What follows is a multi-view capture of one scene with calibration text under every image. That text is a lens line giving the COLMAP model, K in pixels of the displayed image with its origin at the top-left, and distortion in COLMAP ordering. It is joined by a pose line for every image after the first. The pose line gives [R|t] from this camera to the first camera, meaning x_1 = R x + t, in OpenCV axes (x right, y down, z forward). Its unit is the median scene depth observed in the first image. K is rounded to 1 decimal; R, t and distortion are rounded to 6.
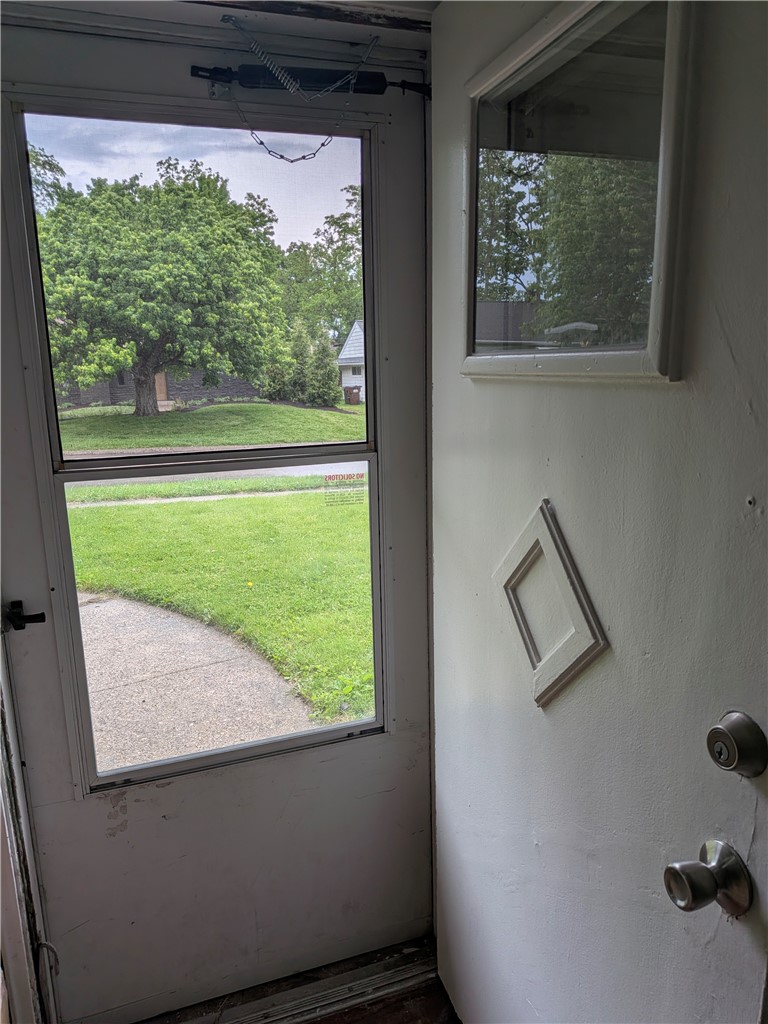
lens RADIAL K [[725.7, 0, 381.9], [0, 725.7, 511.2], [0, 0, 1]] dist [0.034497, -0.036961]
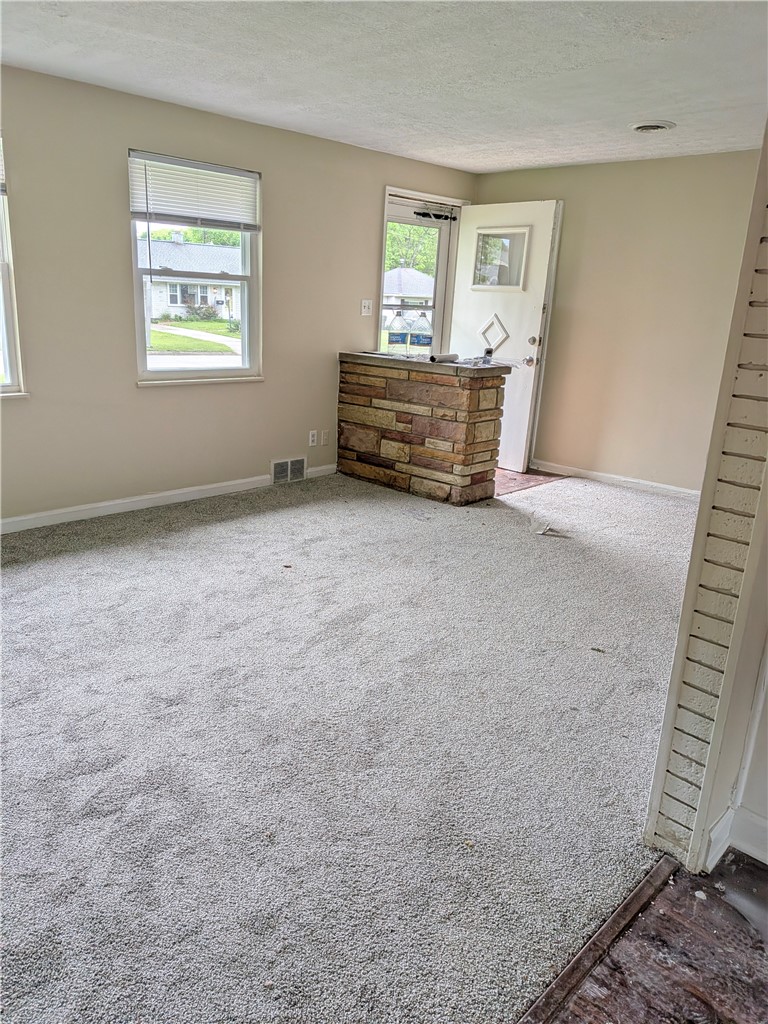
lens RADIAL K [[725.7, 0, 385.1], [0, 725.7, 513.3], [0, 0, 1]] dist [0.034497, -0.036961]
pose [[0.903794, -0.053846, 0.424568, -2.881245], [0.014121, 0.995265, 0.096165, 0.928768], [-0.427736, -0.080918, 0.900275, -3.644927]]
